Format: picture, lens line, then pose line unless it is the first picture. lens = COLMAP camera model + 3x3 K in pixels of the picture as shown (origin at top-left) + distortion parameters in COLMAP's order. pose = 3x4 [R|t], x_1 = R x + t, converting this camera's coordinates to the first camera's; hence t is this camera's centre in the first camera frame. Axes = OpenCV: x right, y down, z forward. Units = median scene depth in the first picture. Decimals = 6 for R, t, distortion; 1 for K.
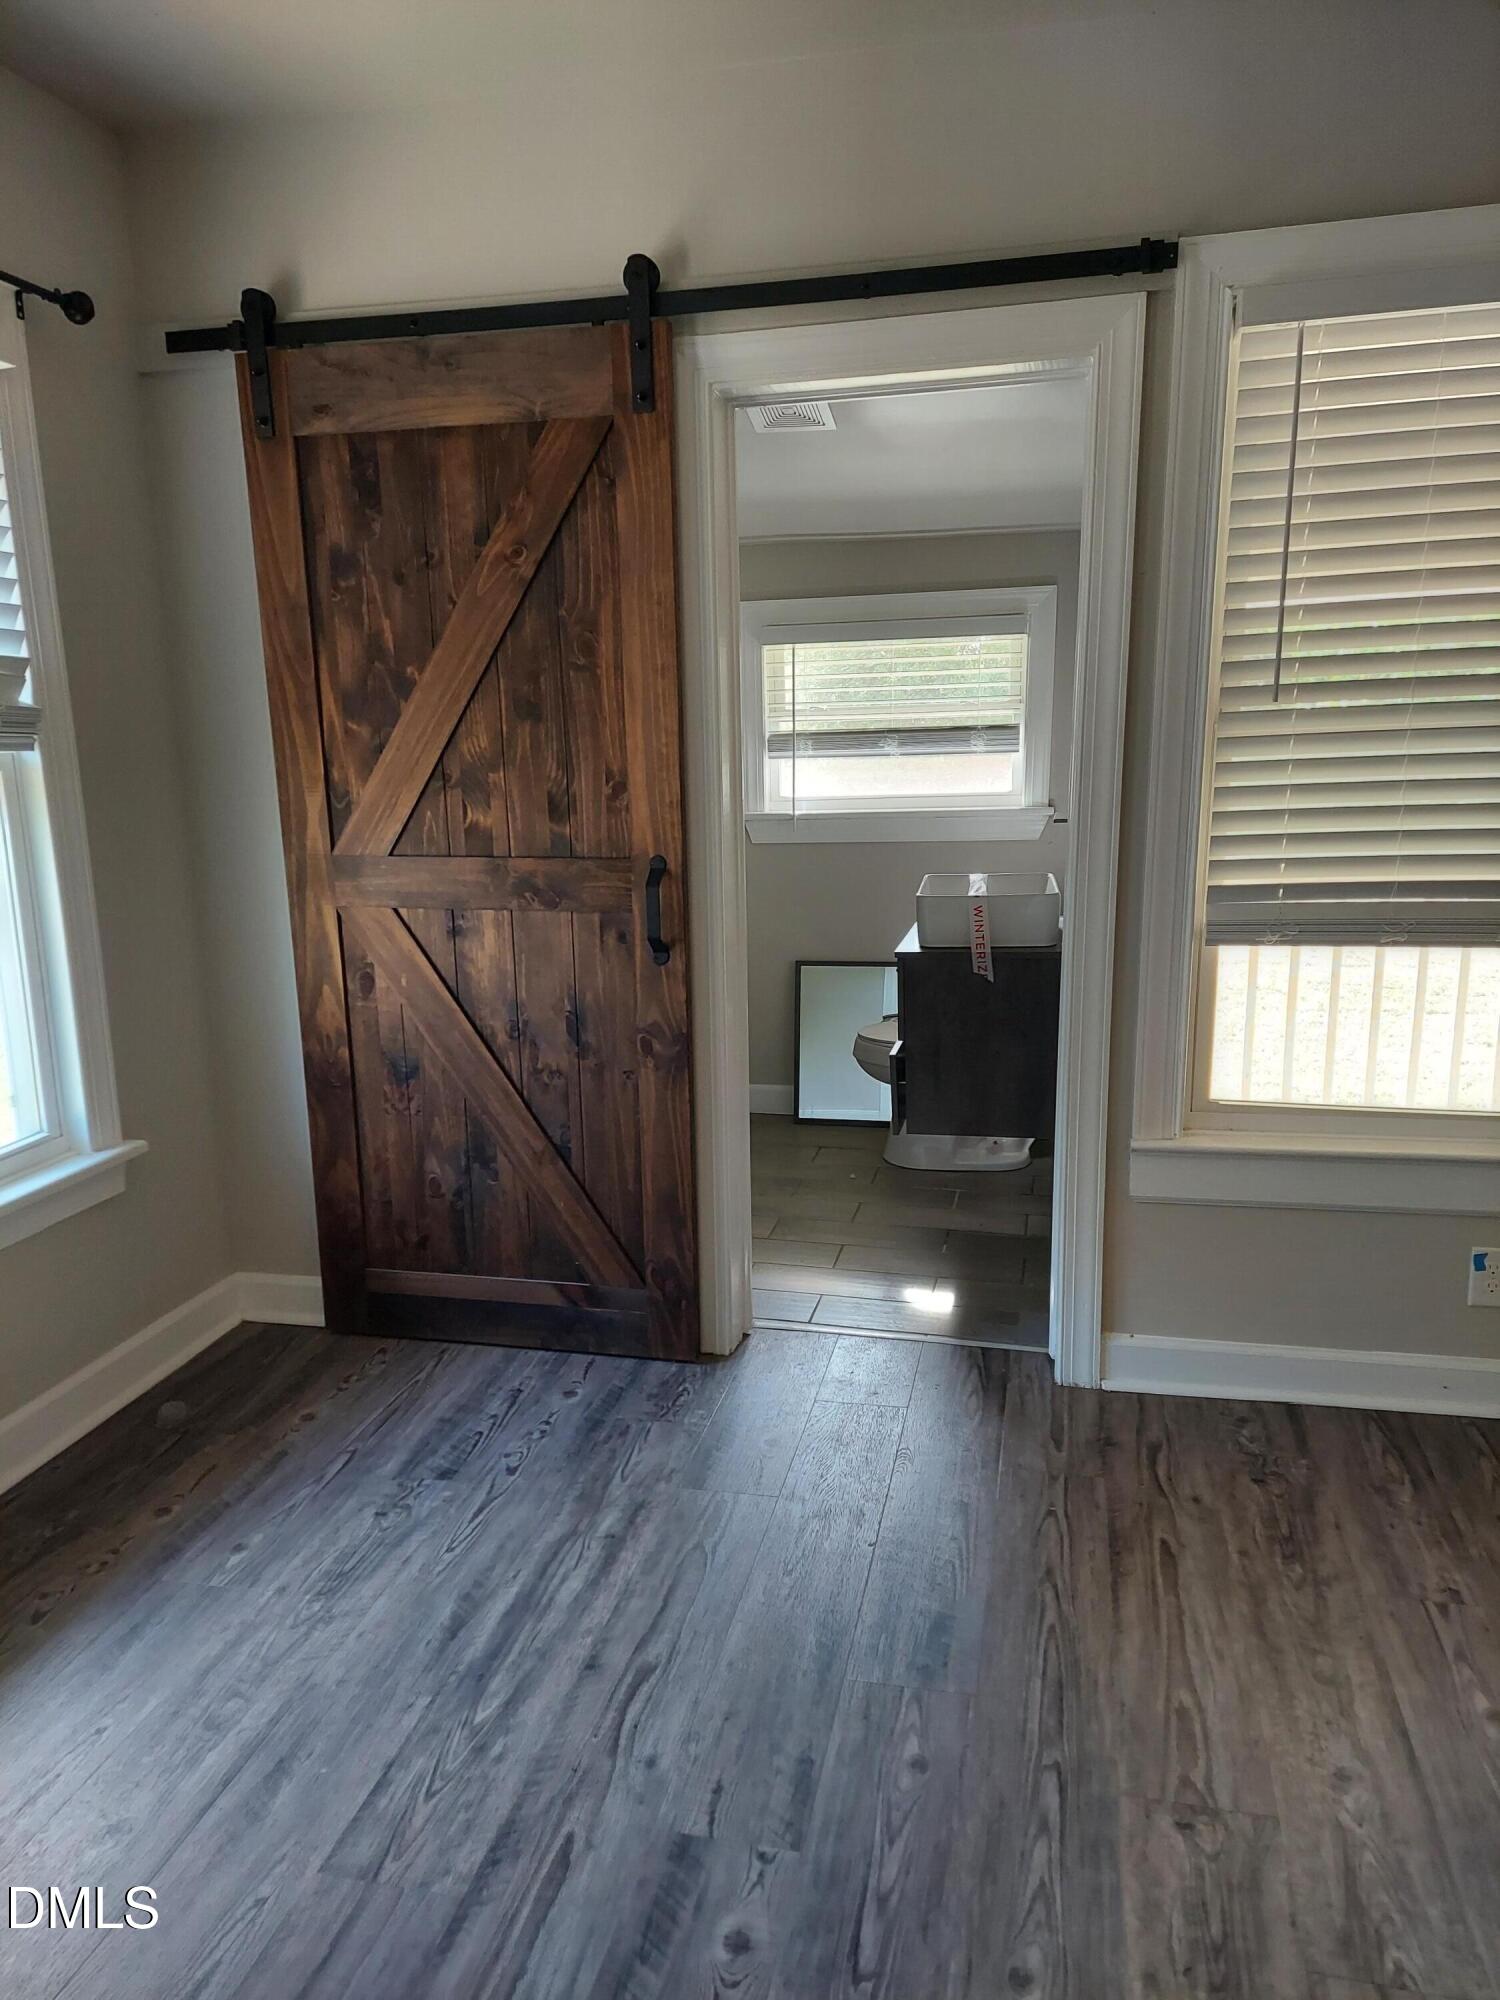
lens RADIAL K [[1392.7, 0, 740.1], [0, 1392.7, 998.2], [0, 0, 1]] dist [0.041973, -0.006384]
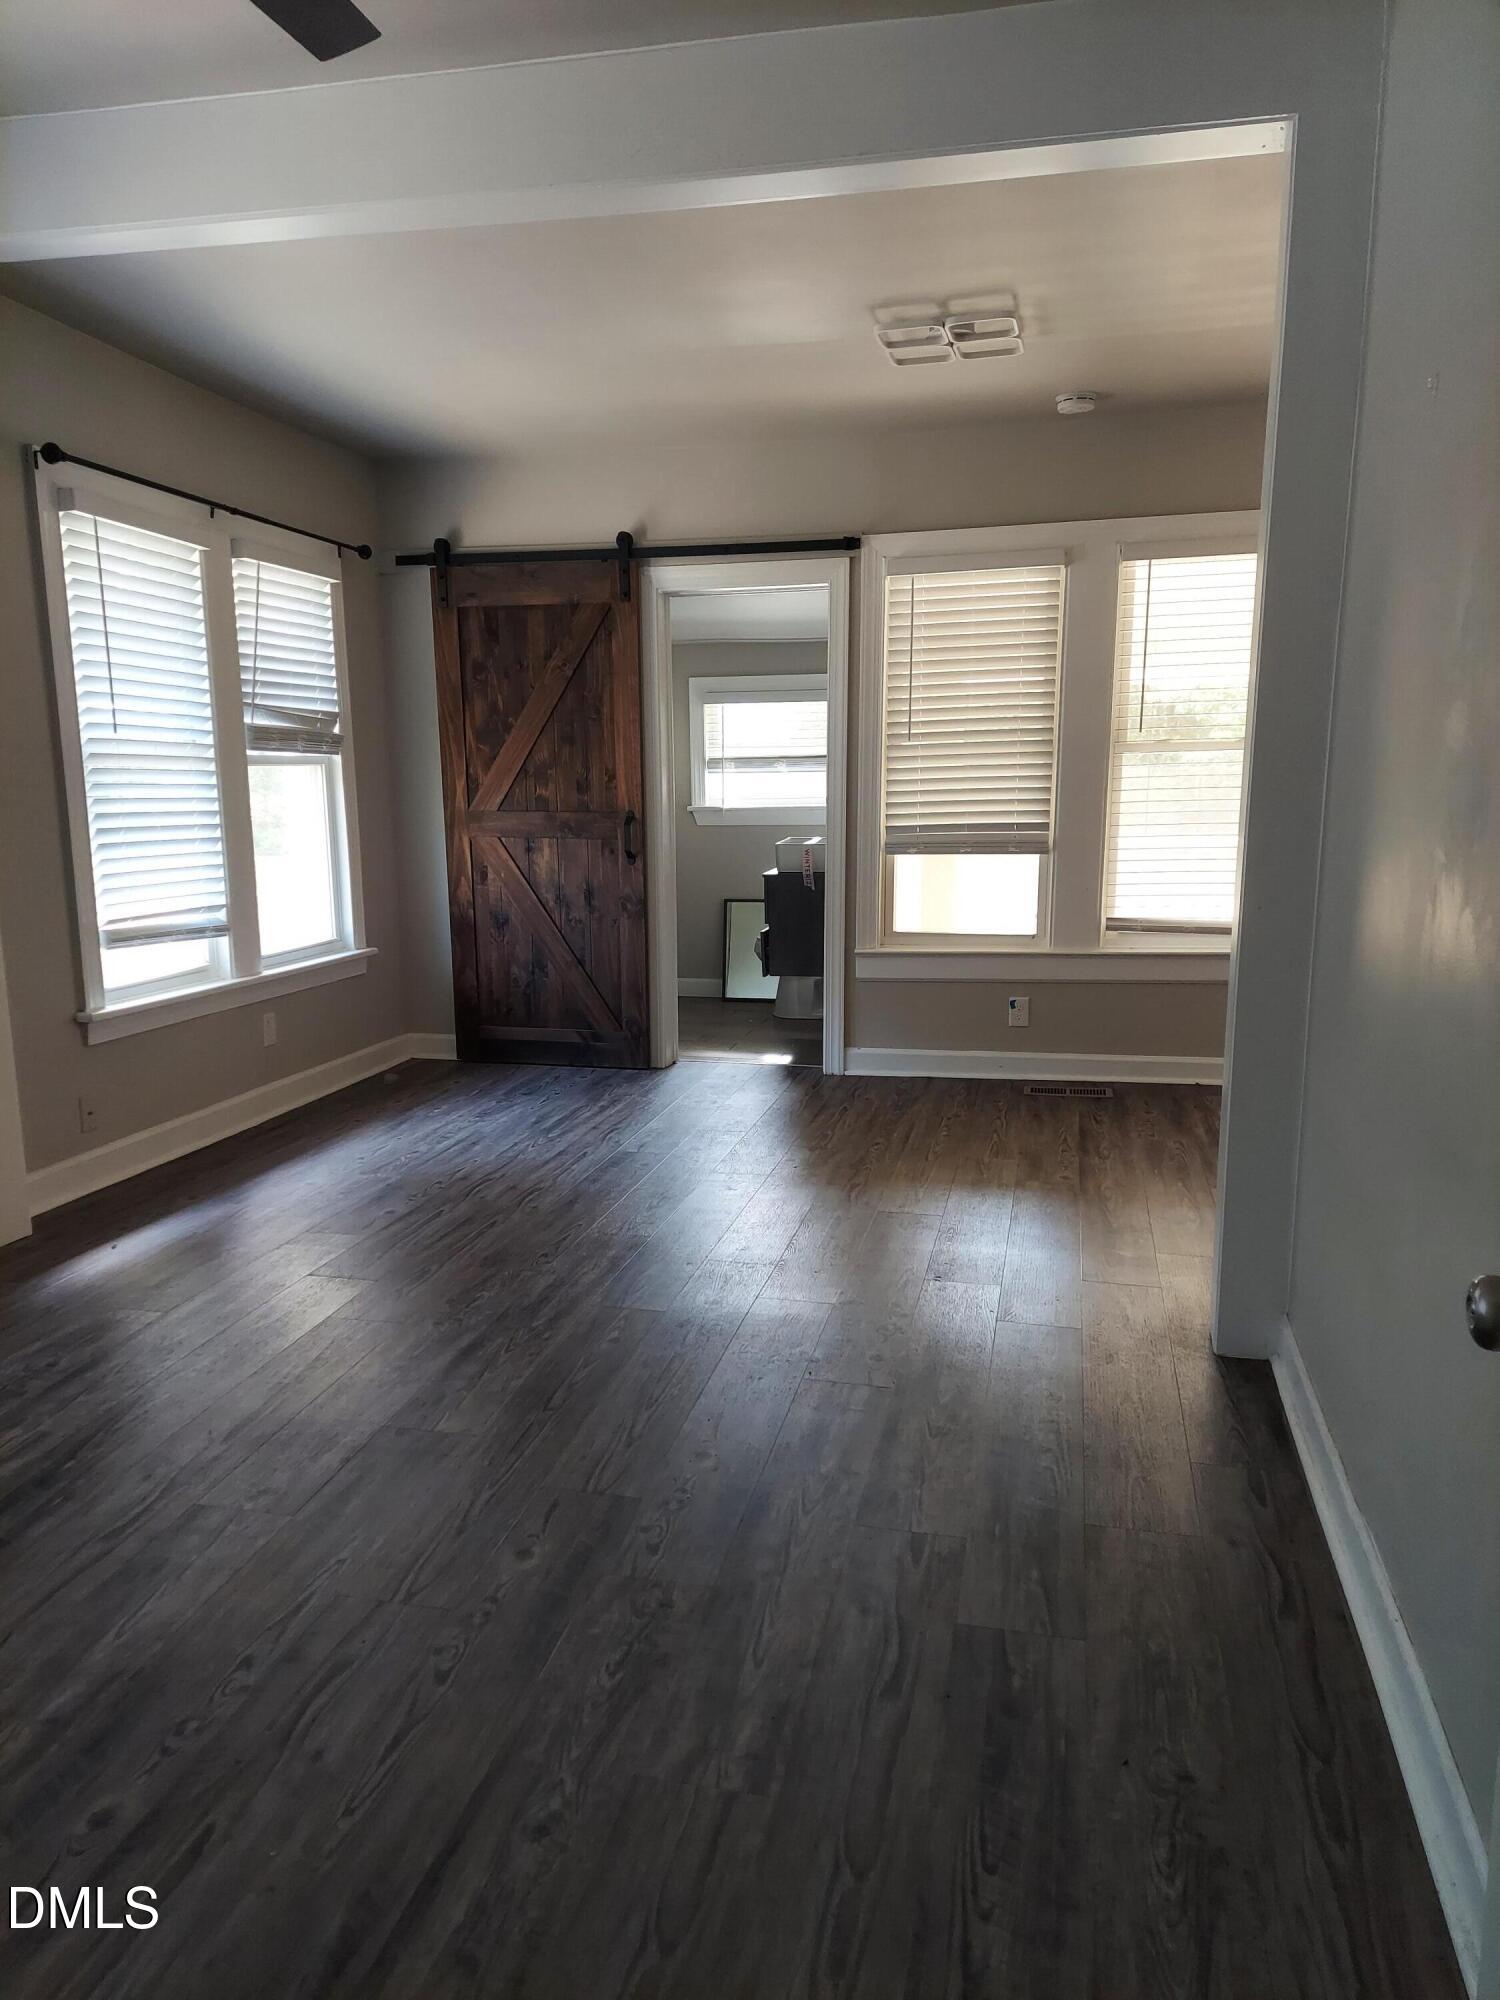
lens RADIAL K [[1392.7, 0, 760.6], [0, 1392.7, 1012.7], [0, 0, 1]] dist [0.041973, -0.006384]
pose [[0.999875, 0.011464, 0.010873, 0.113650], [-0.011278, 0.999791, -0.017036, 0.226664], [-0.011066, 0.016912, 0.999796, -1.047637]]
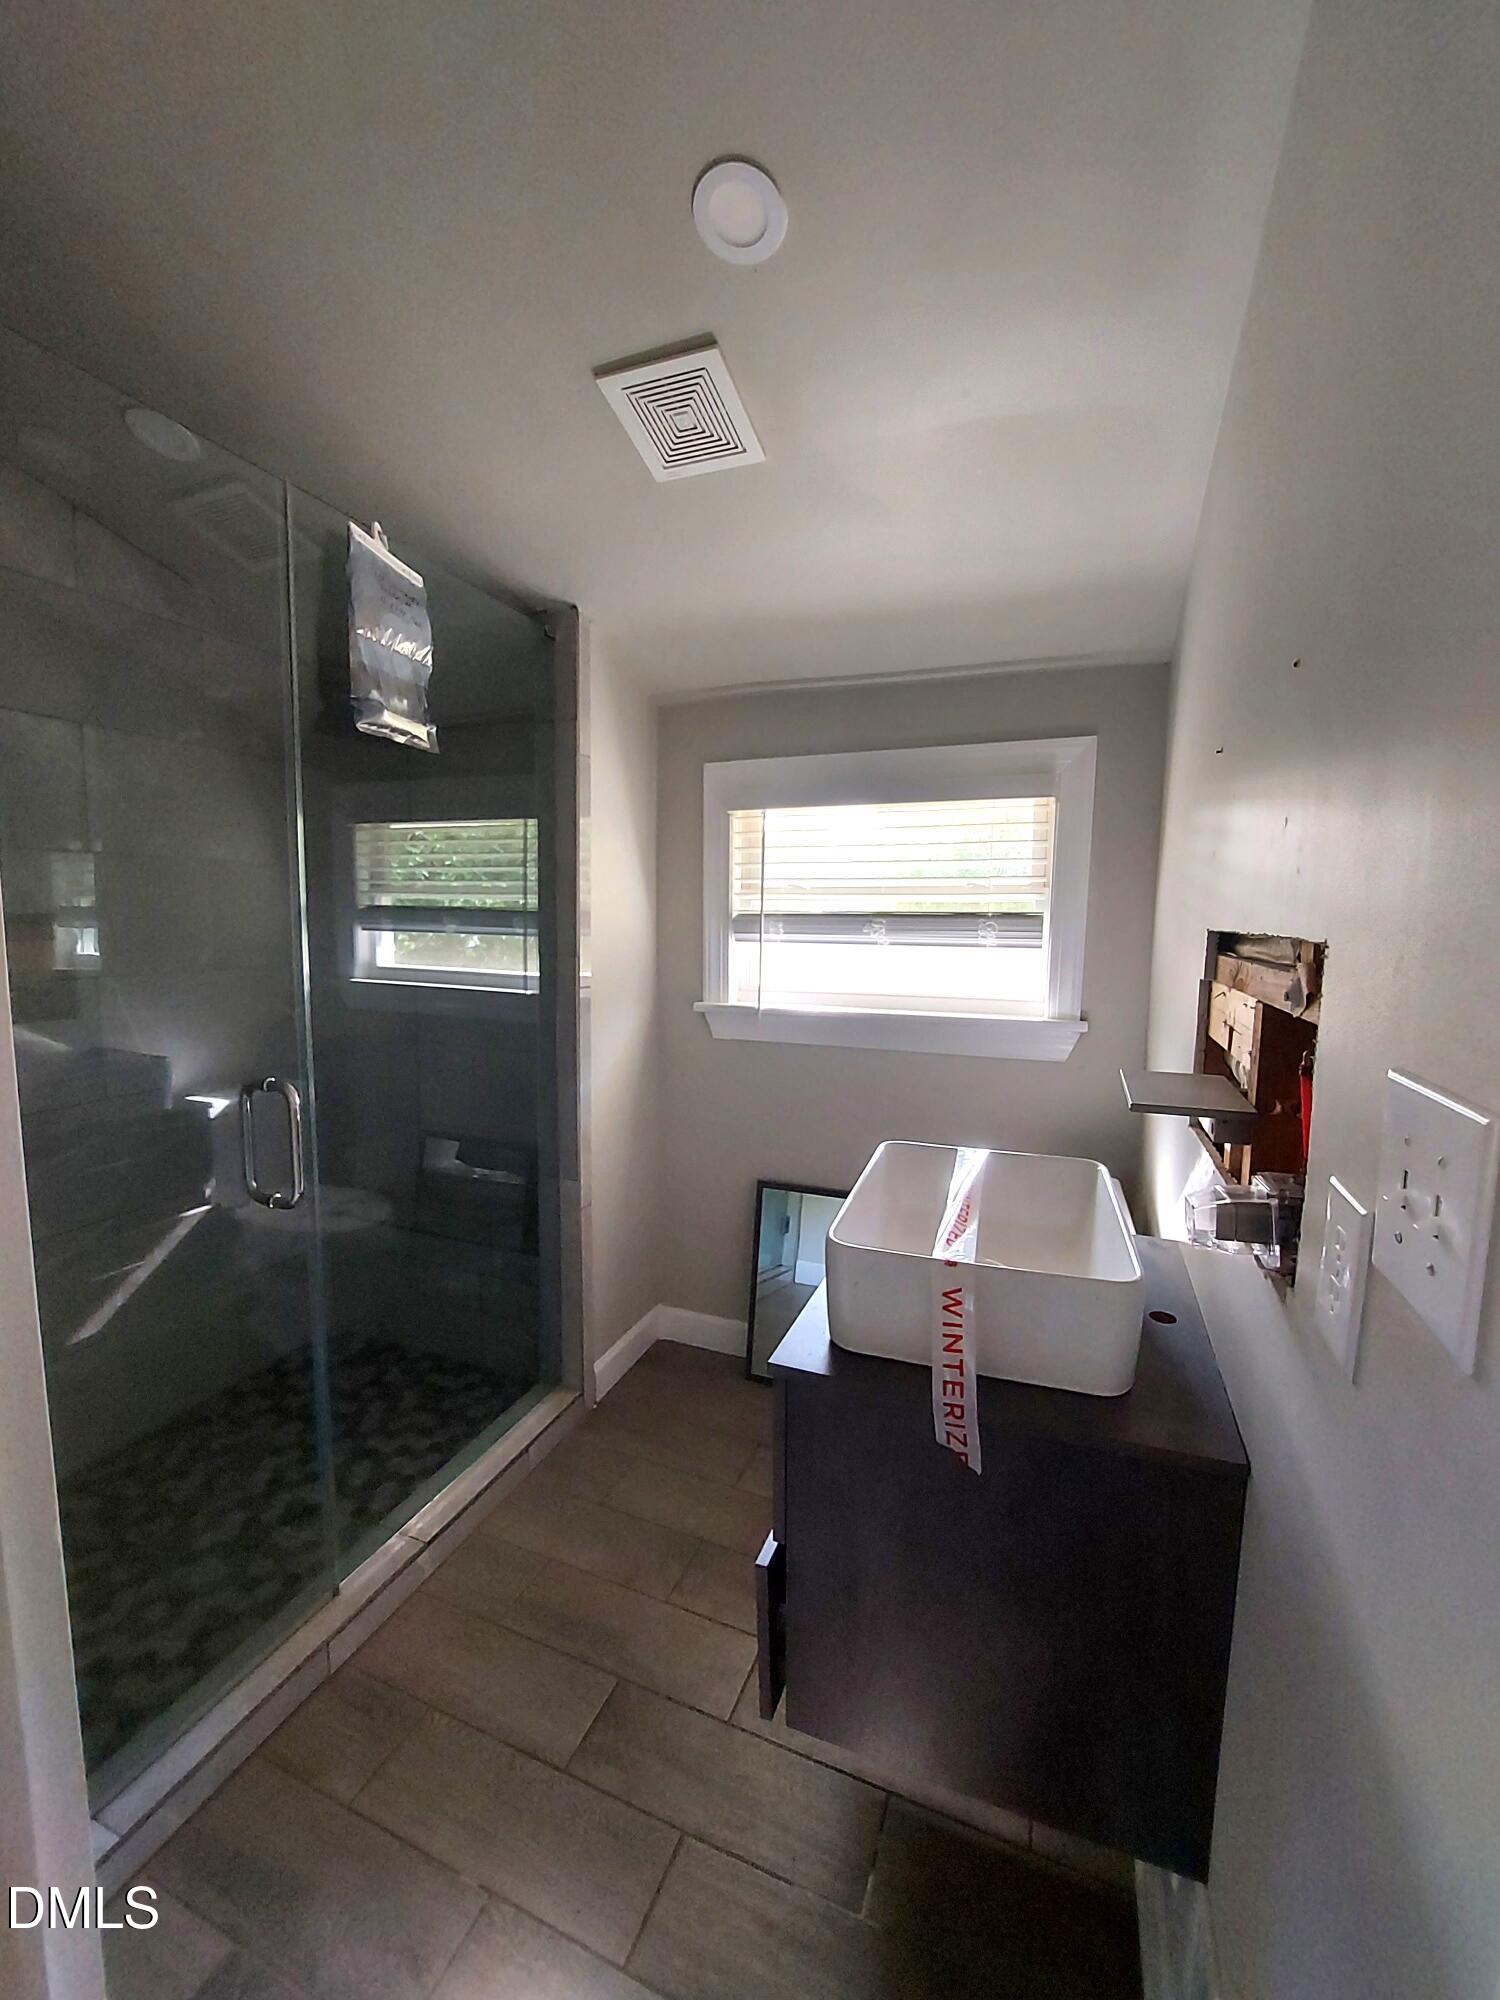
lens RADIAL K [[800.8, 0, 745.9], [0, 800.8, 966.1], [0, 0, 1]] dist [-0.020800, 0.000283]
pose [[0.987563, 0.048006, -0.149718, 0.170298], [-0.067659, 0.989325, -0.129064, -0.160555], [0.141924, 0.137589, 0.980269, 0.890818]]
